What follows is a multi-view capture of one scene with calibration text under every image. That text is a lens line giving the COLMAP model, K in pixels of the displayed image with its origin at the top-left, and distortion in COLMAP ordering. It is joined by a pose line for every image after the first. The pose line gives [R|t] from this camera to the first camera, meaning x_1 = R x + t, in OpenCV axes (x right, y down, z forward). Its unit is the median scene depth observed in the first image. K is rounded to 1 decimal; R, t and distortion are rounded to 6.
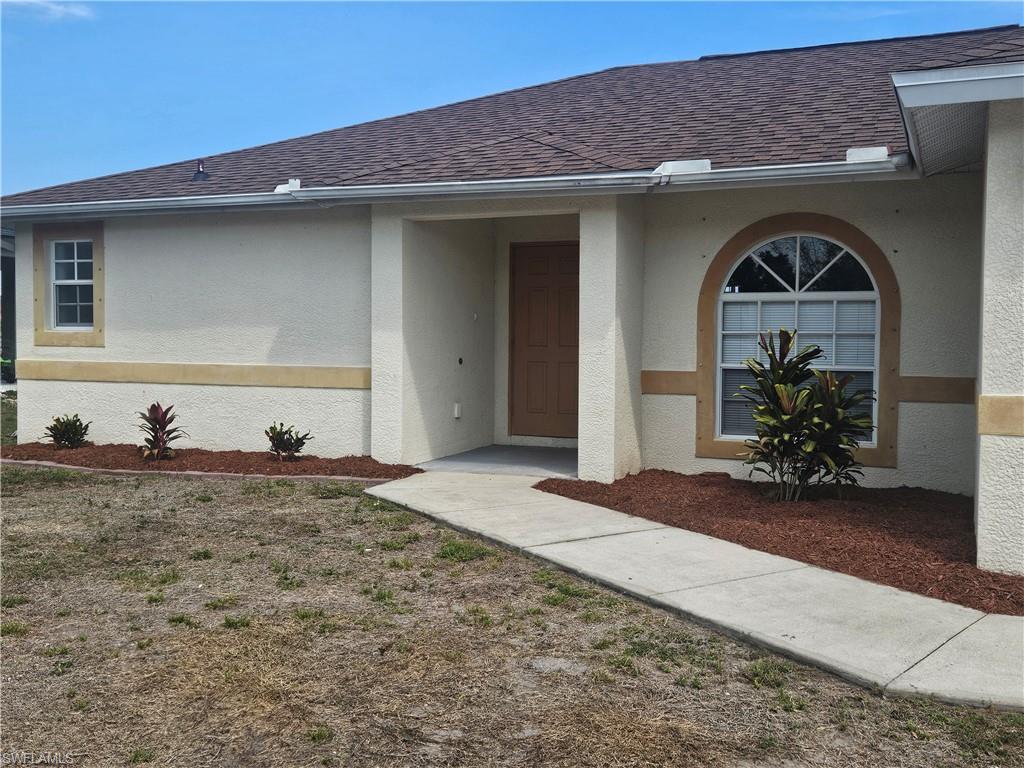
lens RADIAL K [[1033.9, 0, 511.2], [0, 1033.9, 379.5], [0, 0, 1]] dist [0.060943, 0.000000]
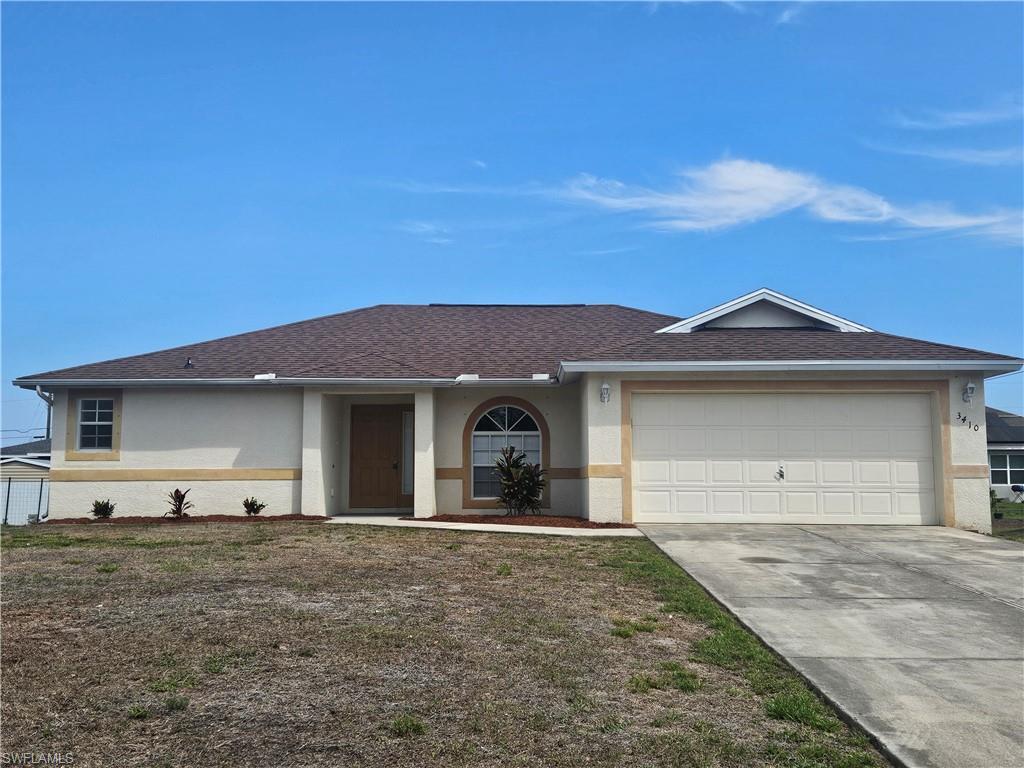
lens RADIAL K [[803.6, 0, 512.8], [0, 803.6, 385.4], [0, 0, 1]] dist [0.083407, -0.015051]
pose [[0.934209, 0.029949, 0.355468, -0.312303], [0.021670, 0.989865, -0.140351, 0.057808], [-0.356069, 0.138820, 0.924091, -0.582685]]
